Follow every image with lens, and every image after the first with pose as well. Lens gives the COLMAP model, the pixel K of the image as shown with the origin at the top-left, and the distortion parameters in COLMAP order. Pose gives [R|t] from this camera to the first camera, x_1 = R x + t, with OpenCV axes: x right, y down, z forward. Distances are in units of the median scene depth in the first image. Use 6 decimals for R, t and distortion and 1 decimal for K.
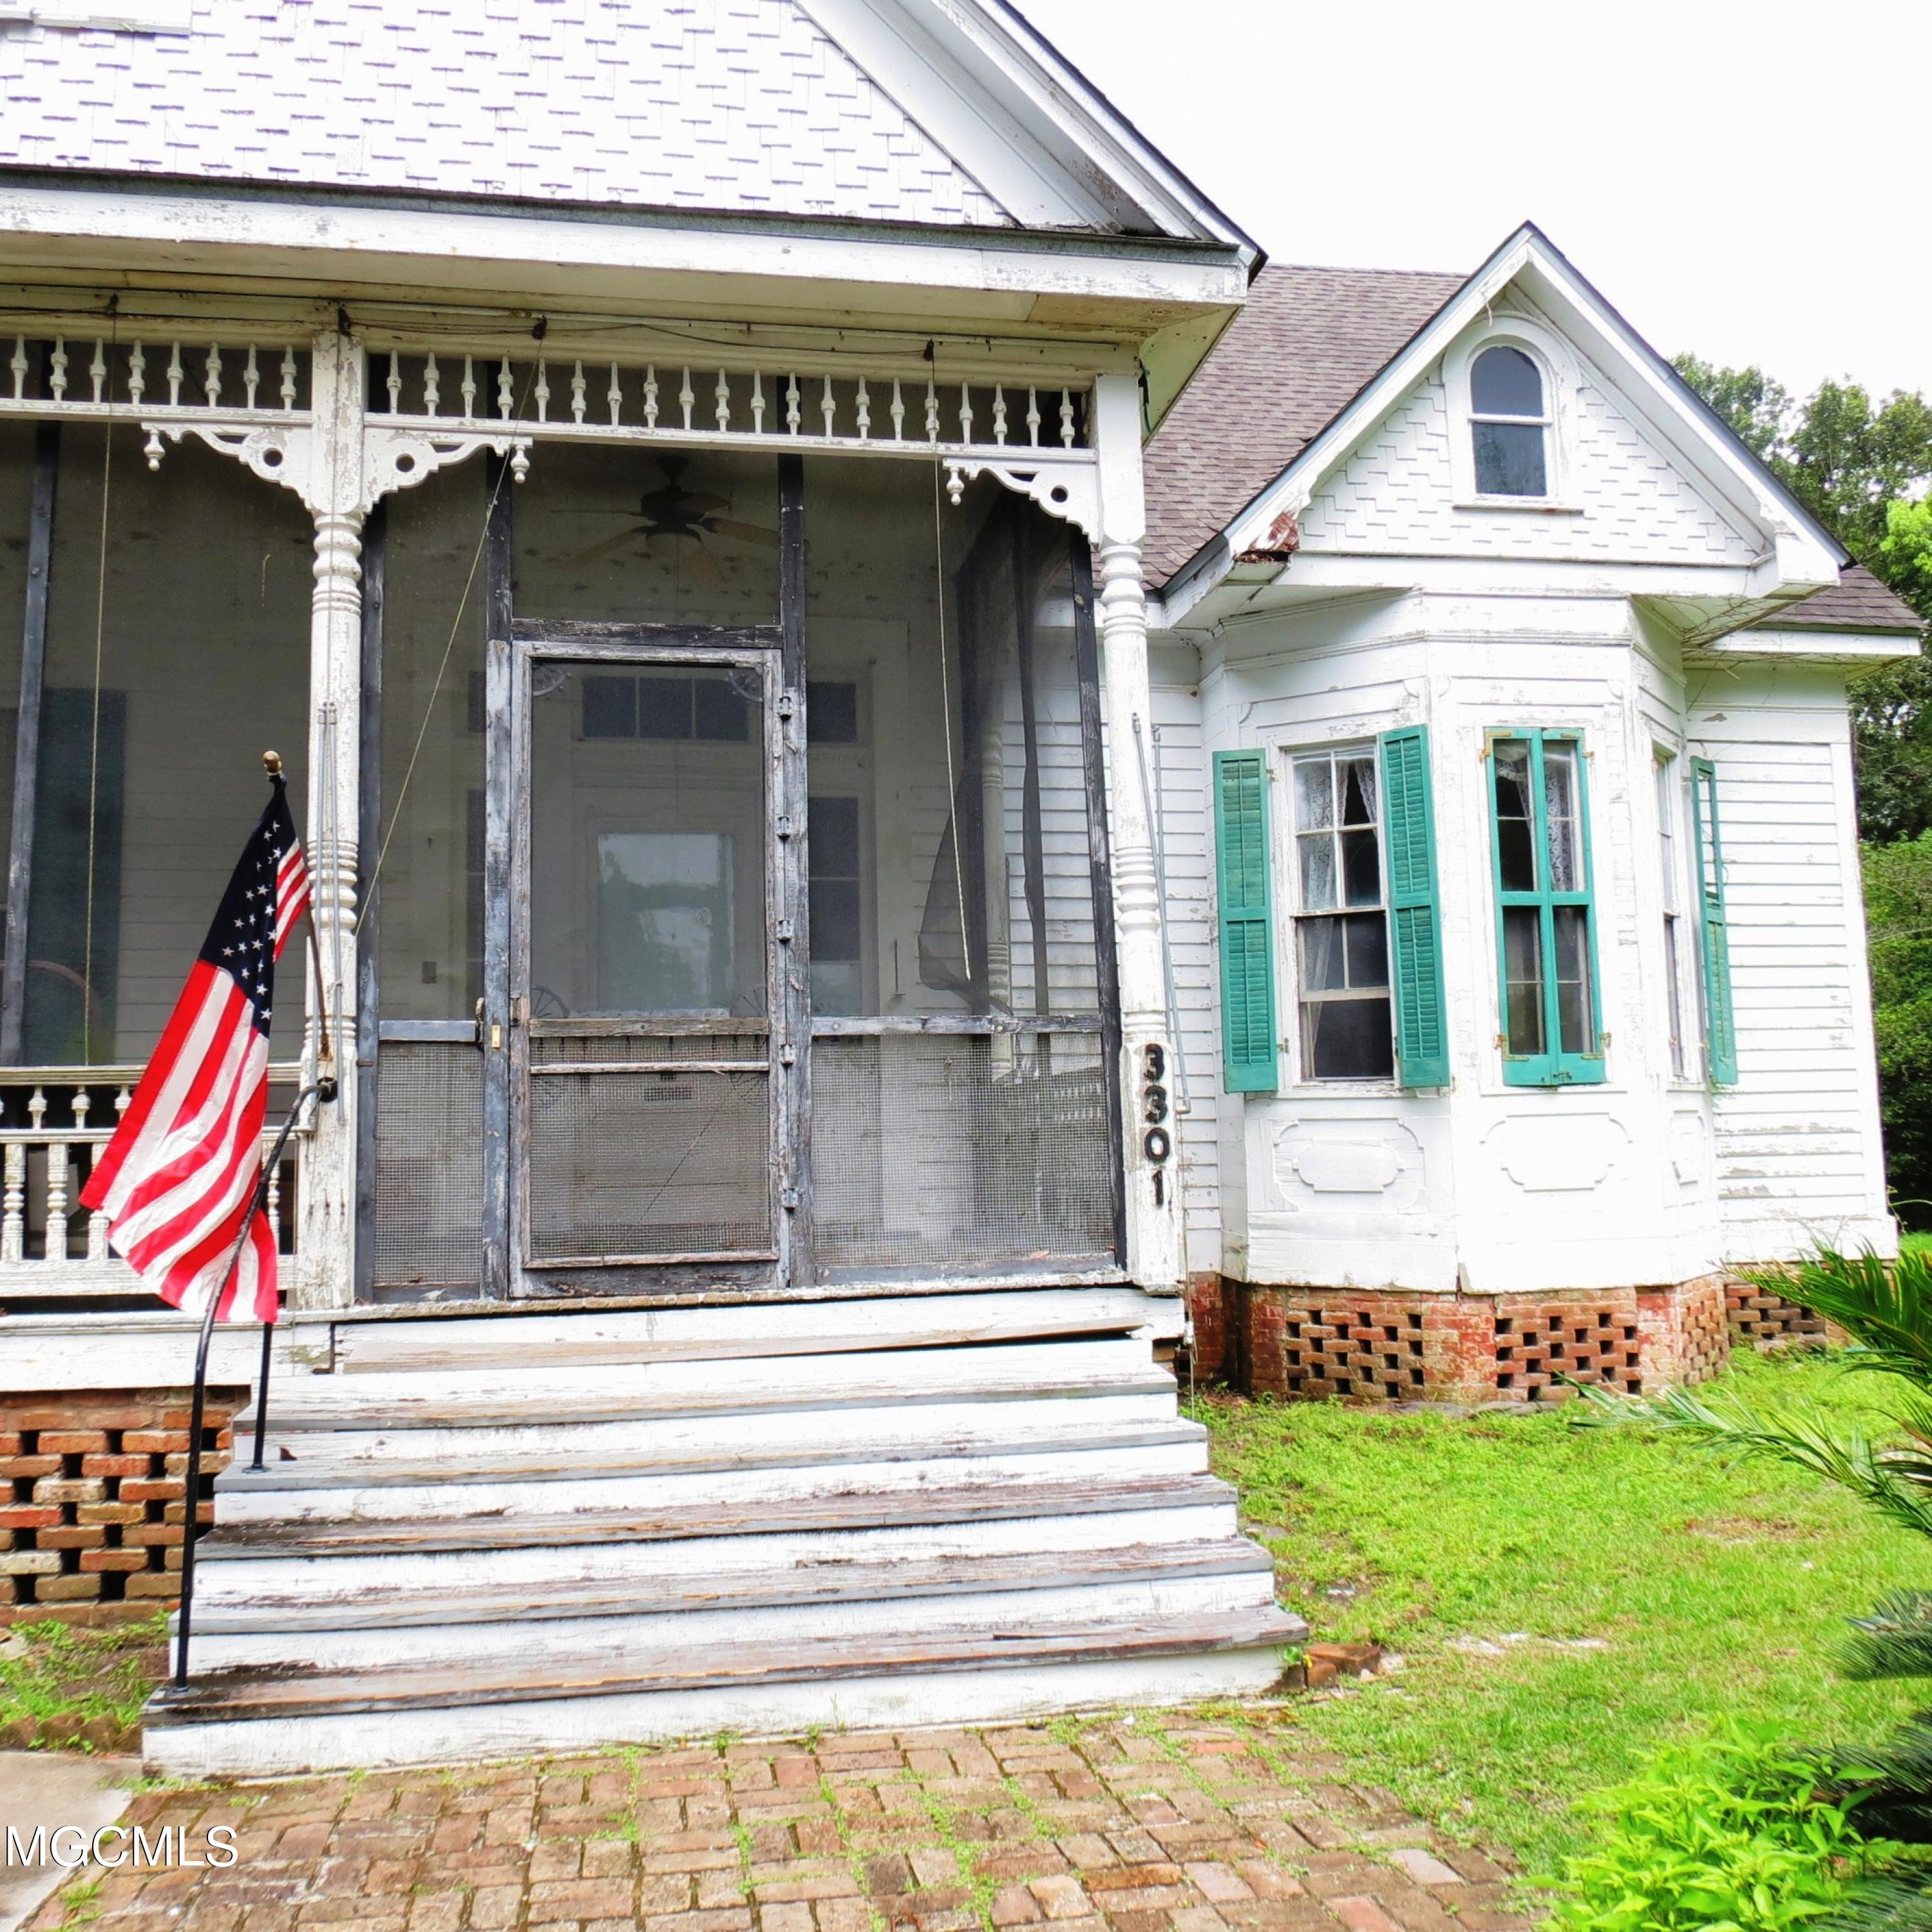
lens RADIAL K [[1881.1, 0, 956.9], [0, 1881.1, 966.8], [0, 0, 1]] dist [-0.015938, 0.000000]
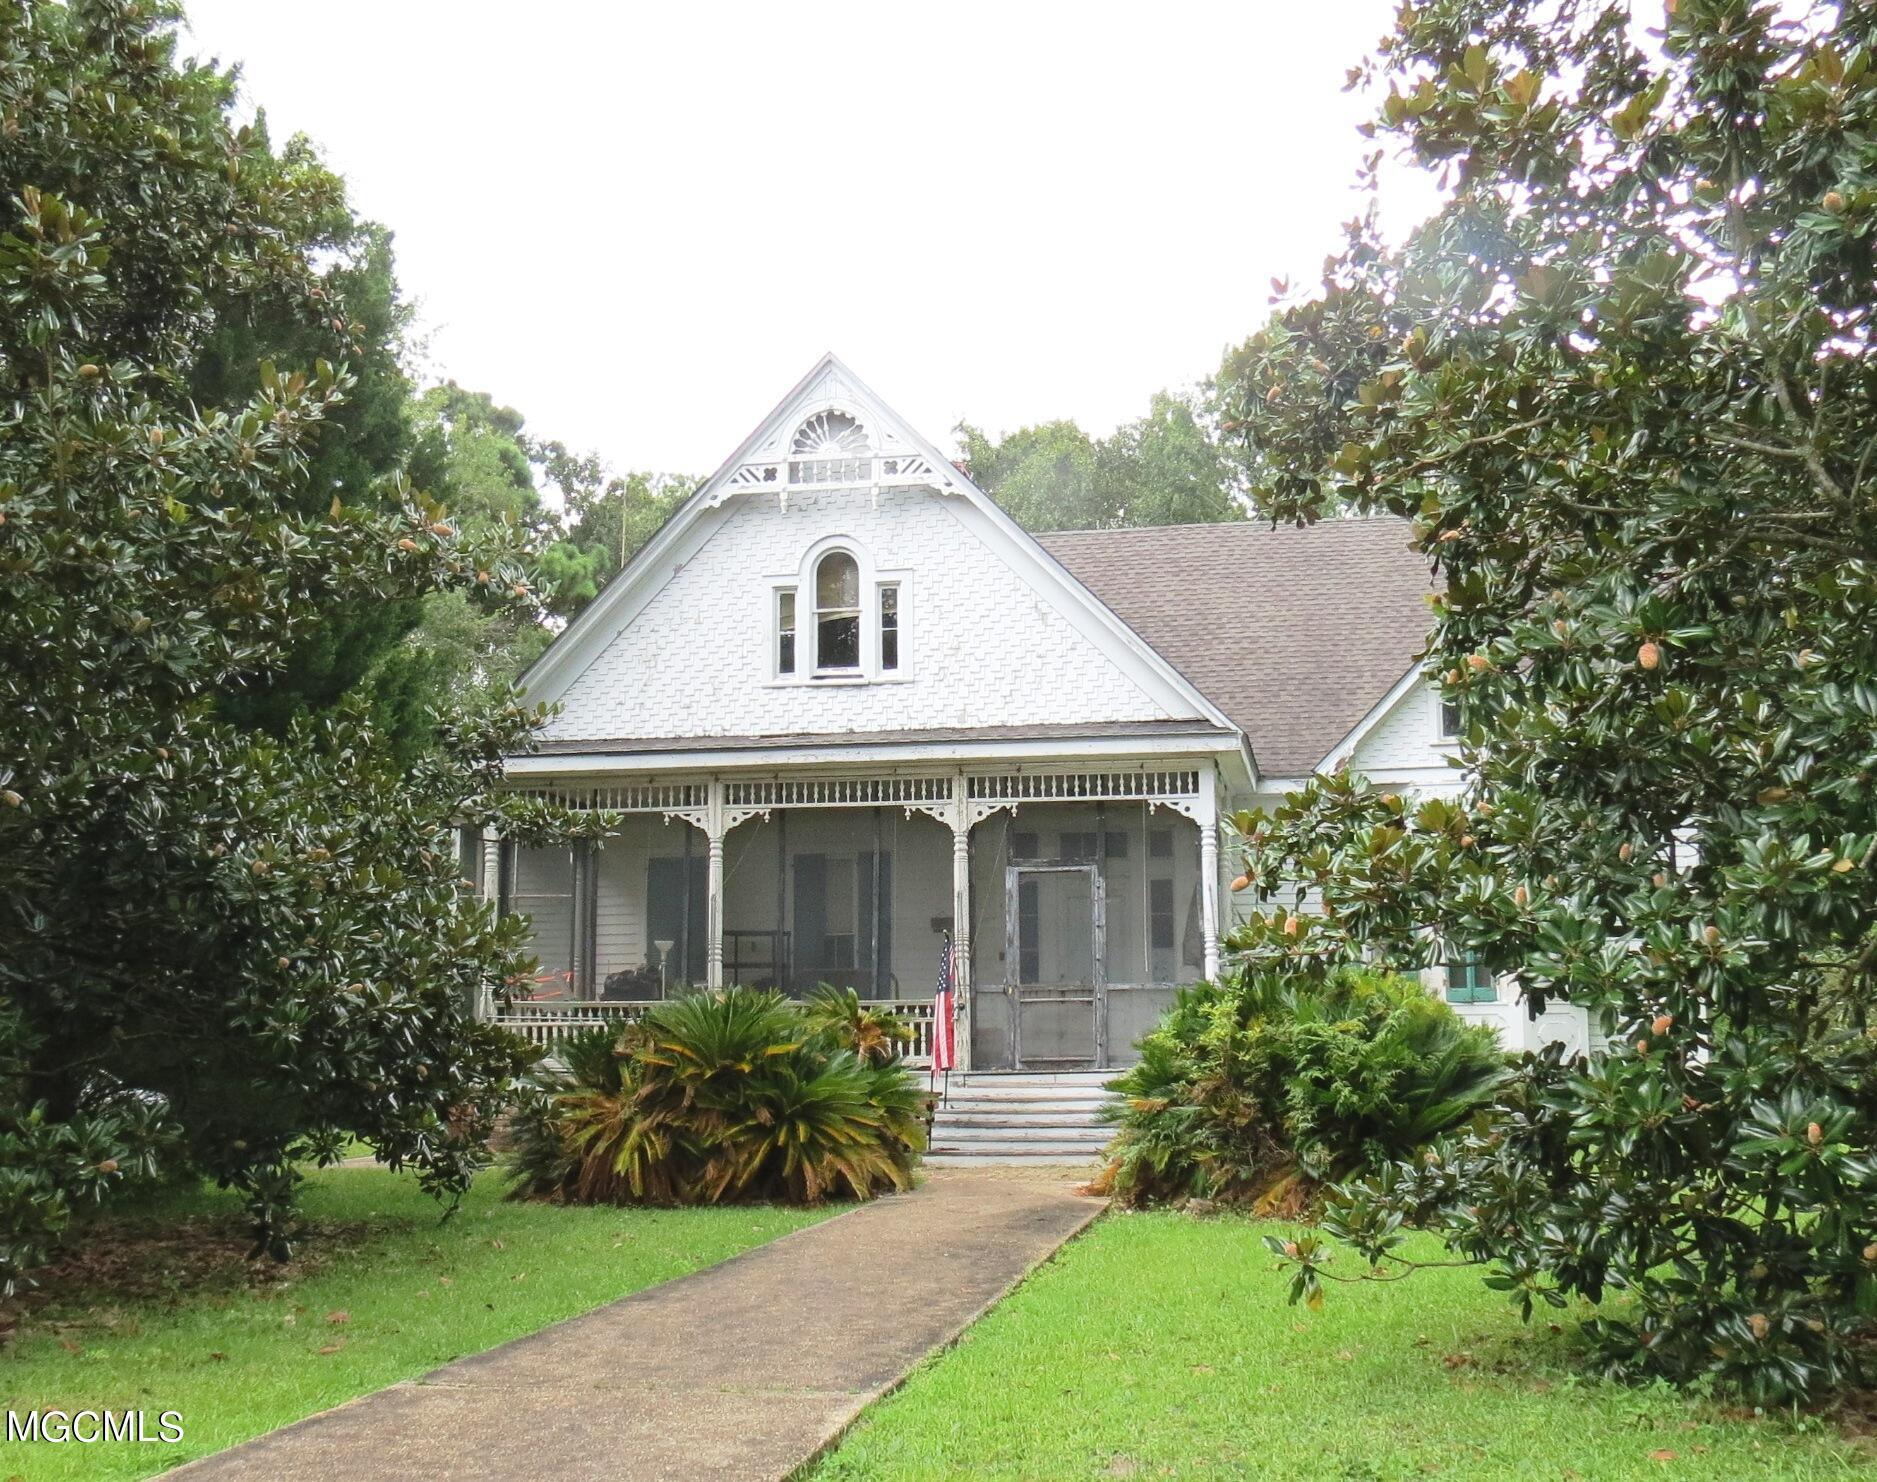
lens RADIAL K [[3063.1, 0, 939.2], [0, 3063.1, 741.8], [0, 0, 1]] dist [-0.021010, 0.000000]
pose [[0.939395, -0.022364, -0.342108, 1.450700], [0.024226, 0.999706, 0.001168, -0.398954], [0.341981, -0.009385, 0.939660, -3.989242]]
